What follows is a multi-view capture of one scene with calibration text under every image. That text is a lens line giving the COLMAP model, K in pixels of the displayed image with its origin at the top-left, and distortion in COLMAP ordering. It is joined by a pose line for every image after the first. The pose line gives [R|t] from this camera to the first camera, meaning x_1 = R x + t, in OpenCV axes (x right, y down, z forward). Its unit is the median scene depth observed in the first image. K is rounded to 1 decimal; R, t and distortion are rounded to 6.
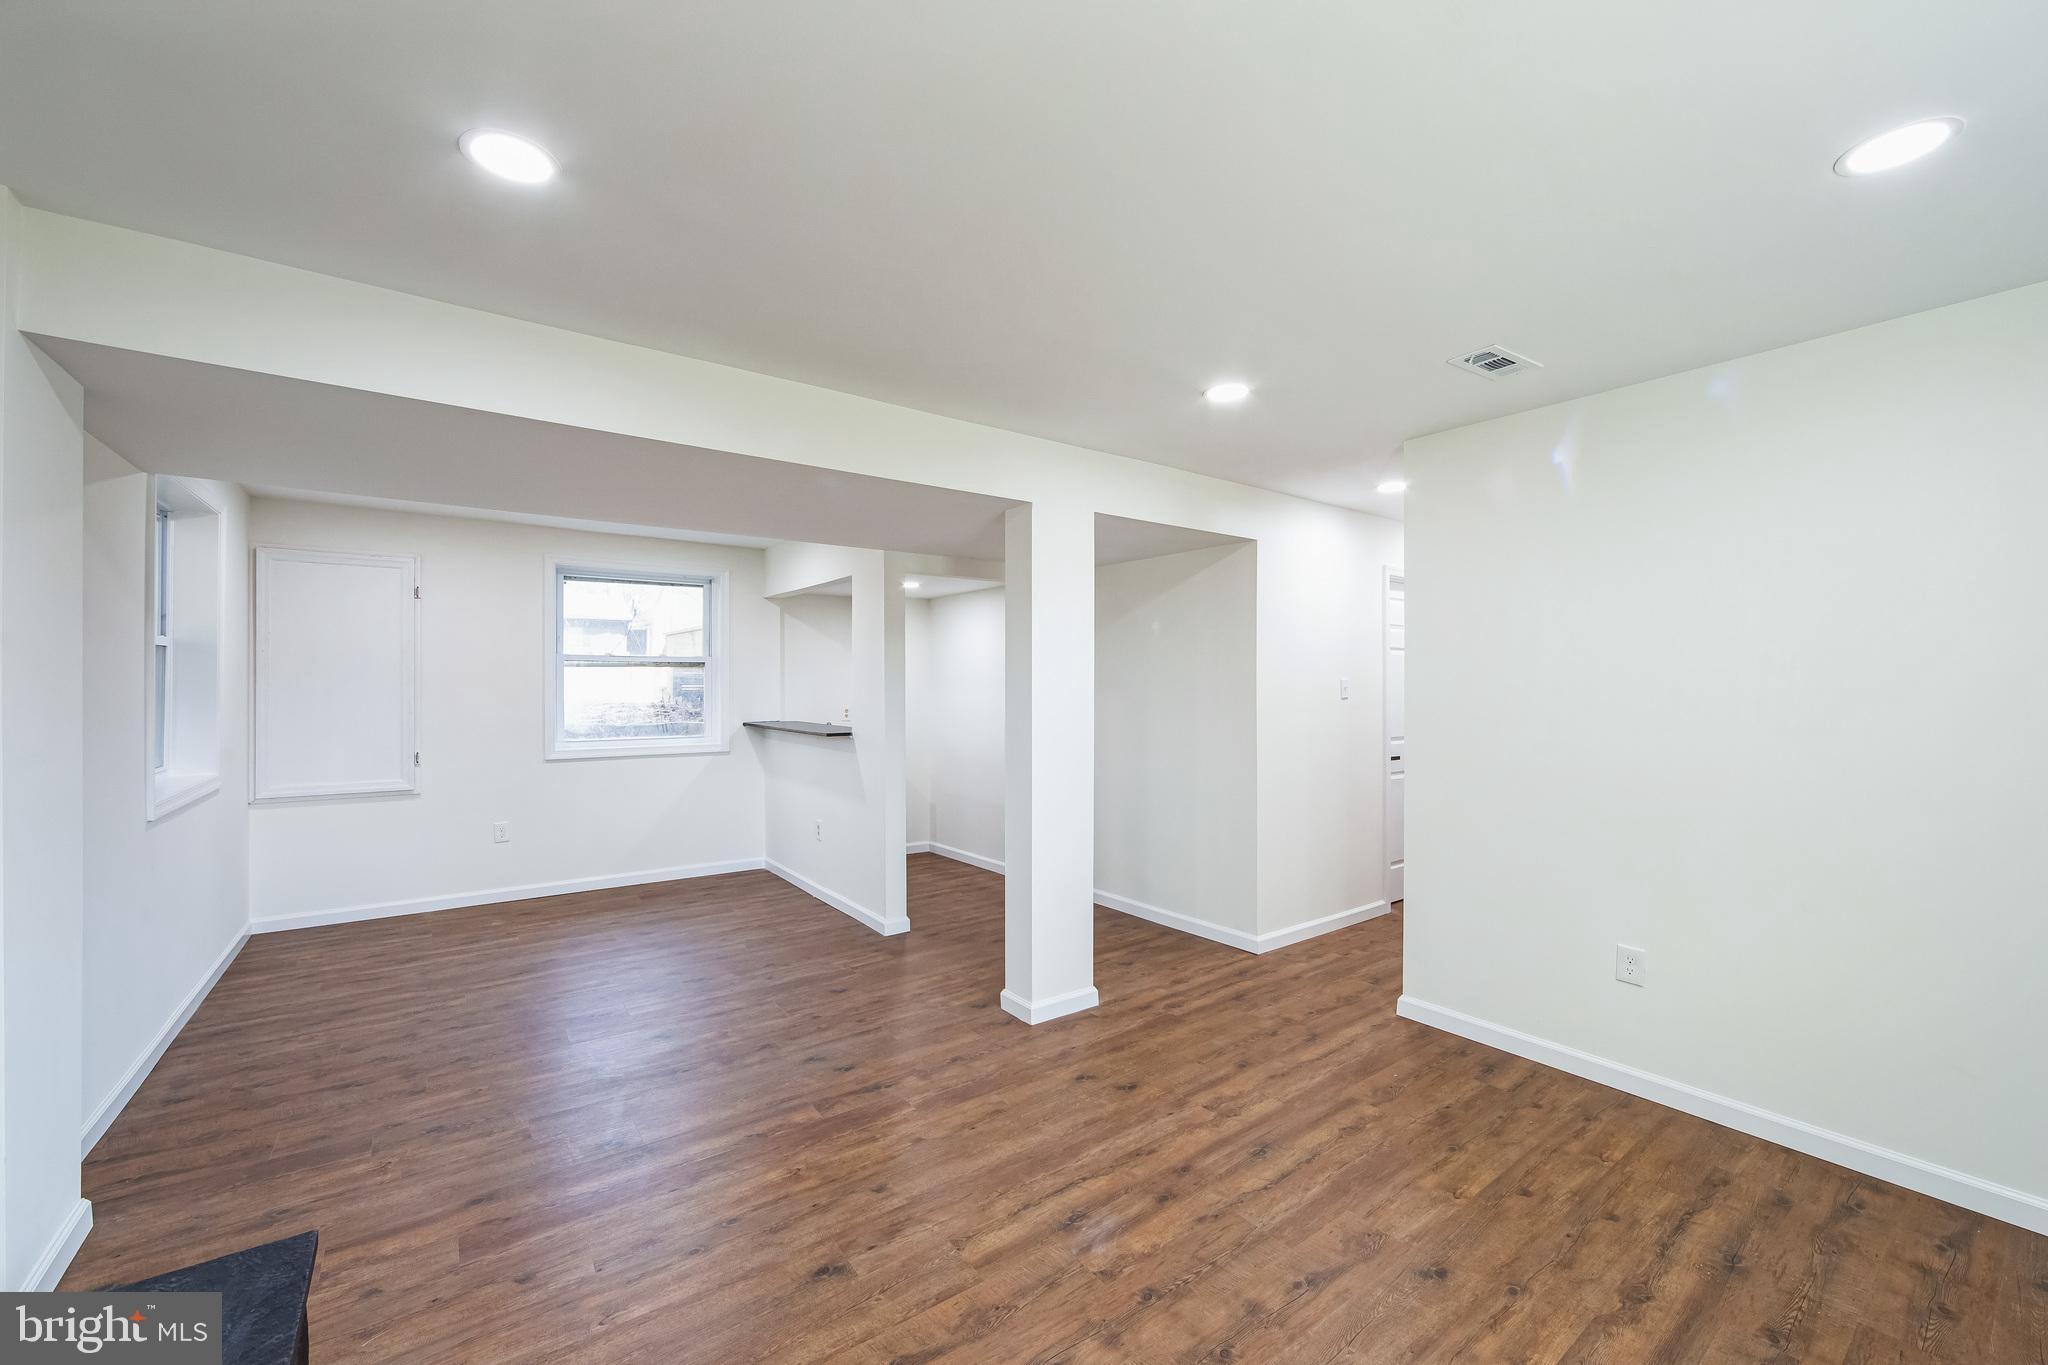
lens RADIAL K [[806.8, 0, 1026.1], [0, 806.8, 685.1], [0, 0, 1]] dist [-0.010149, 0.000356]
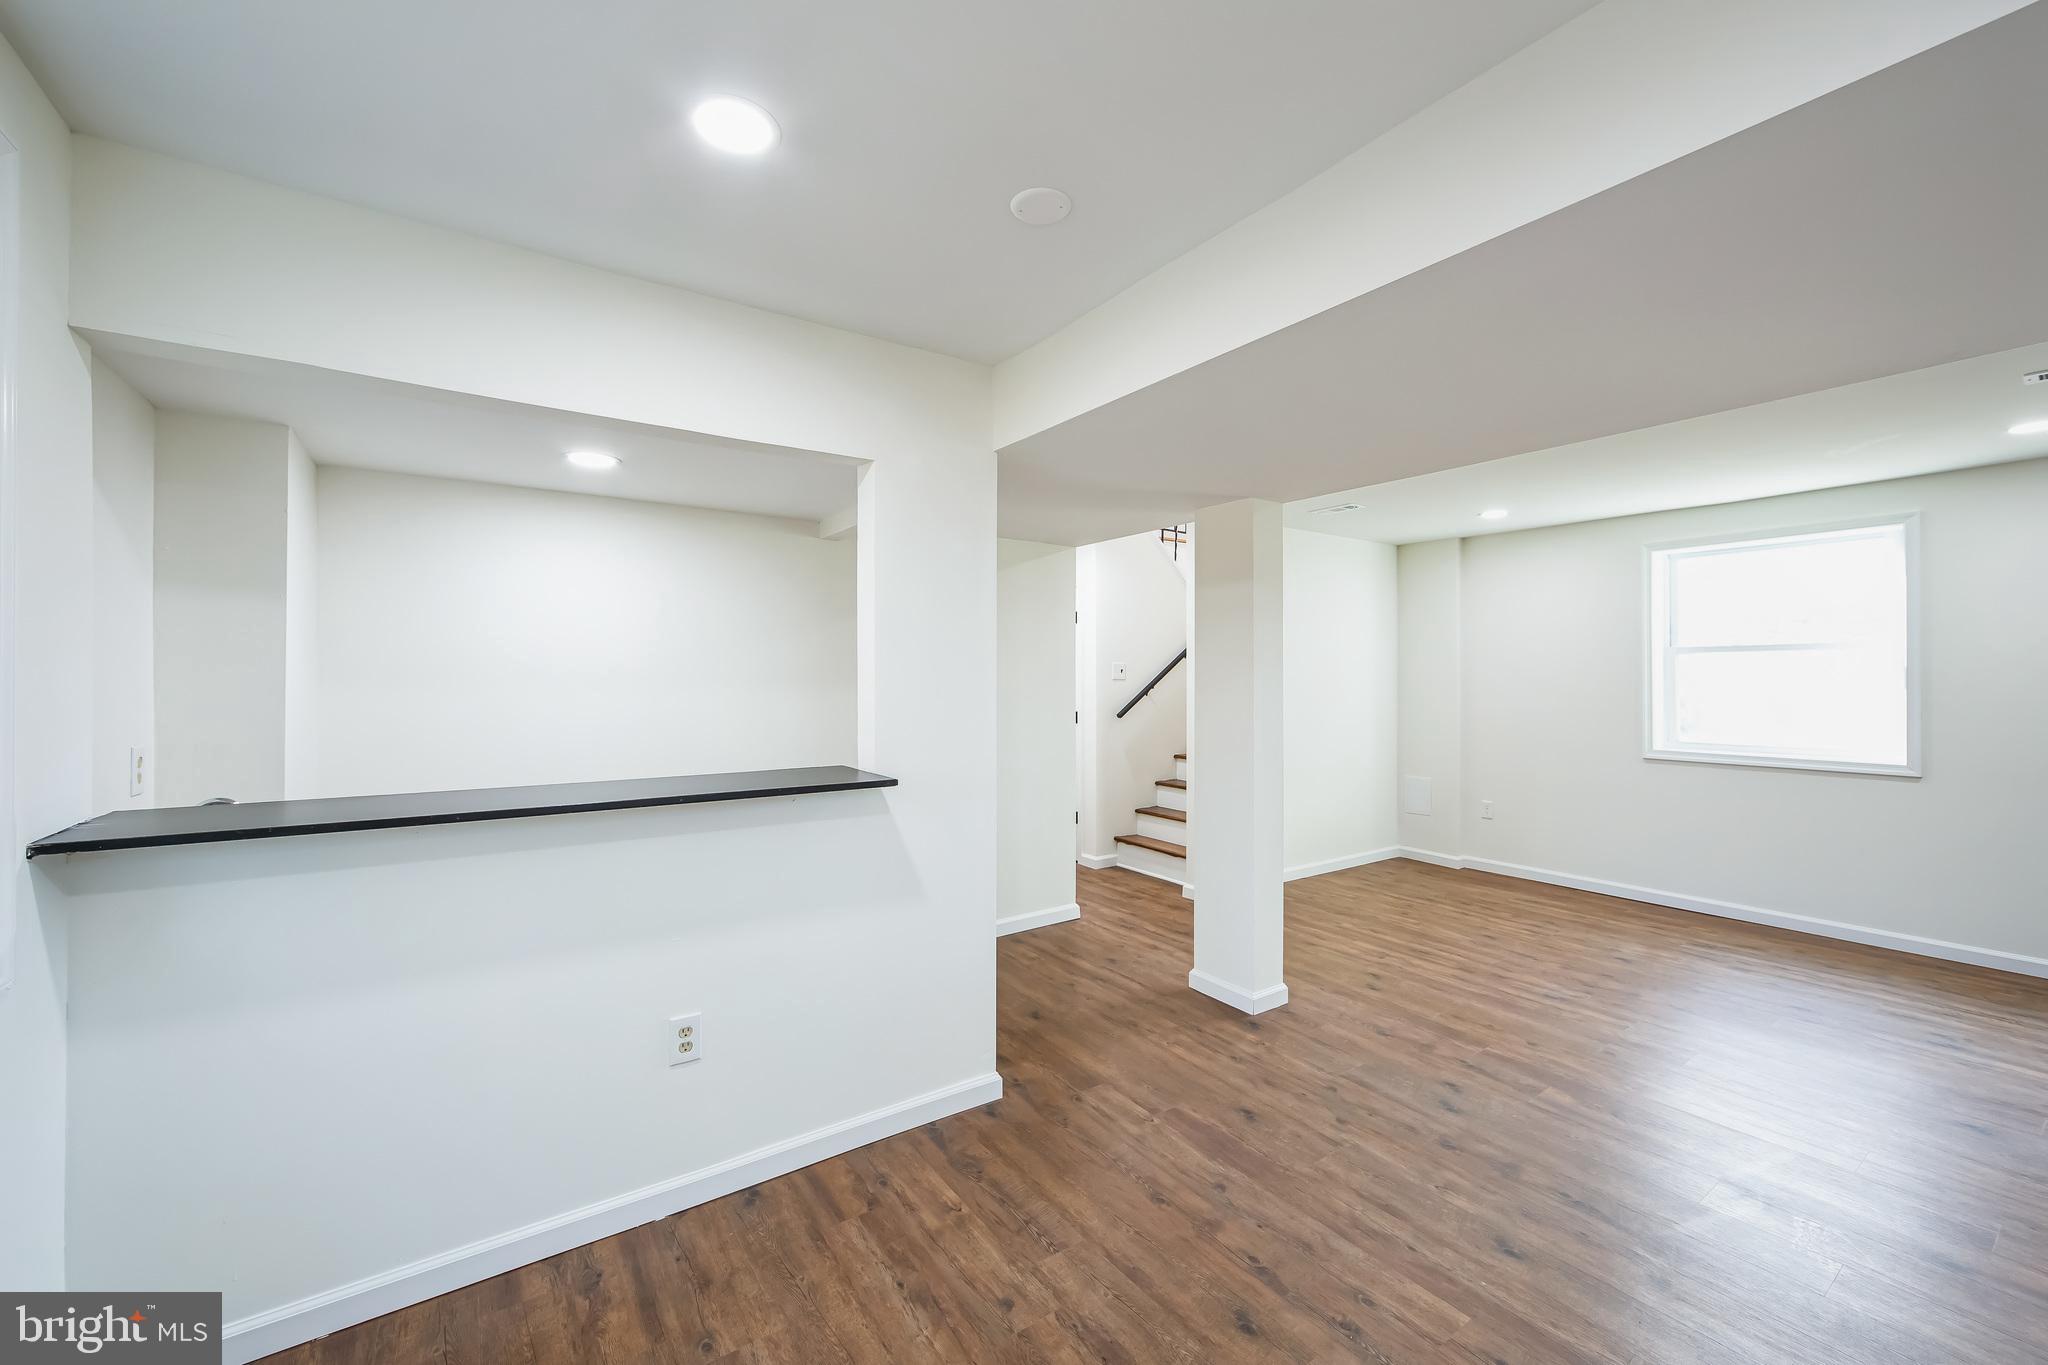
lens RADIAL K [[799.1, 0, 1027.7], [0, 799.1, 680.8], [0, 0, 1]] dist [-0.000879, 0.000027]
pose [[0.029314, -0.004576, 0.999560, -1.235750], [0.001380, 0.999989, 0.004537, -0.003307], [-0.999569, 0.001246, 0.029320, 1.548974]]
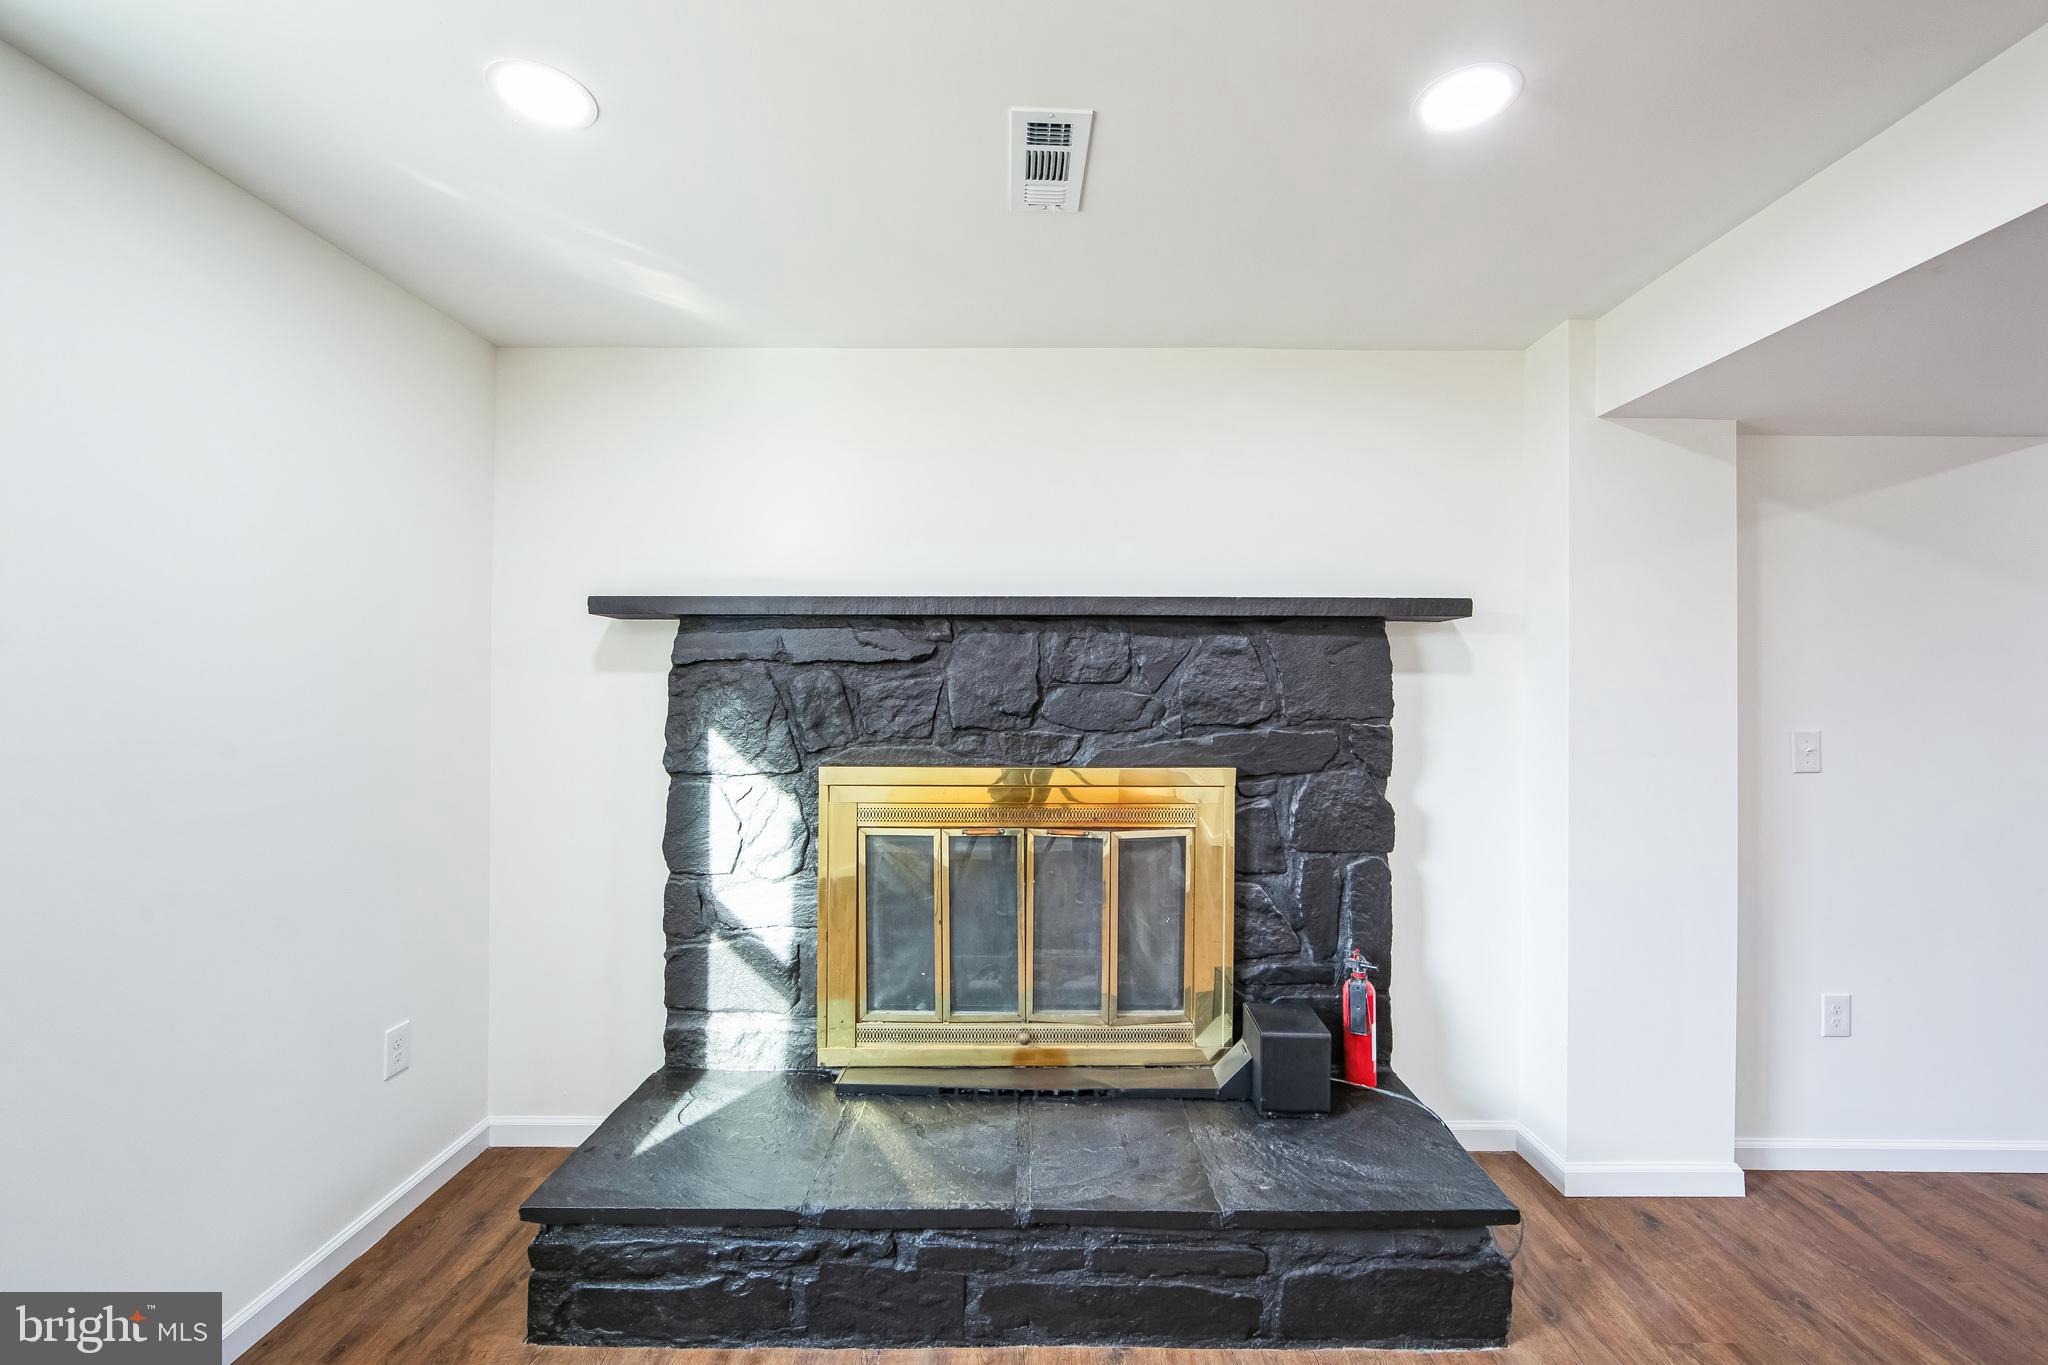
lens RADIAL K [[805.0, 0, 1030.4], [0, 805.0, 684.8], [0, 0, 1]] dist [-0.010688, 0.000269]
pose [[-0.600970, -0.005440, -0.799253, 0.197880], [-0.005065, 0.999983, -0.002997, -0.001391], [0.799256, 0.002247, -0.600987, 0.640410]]
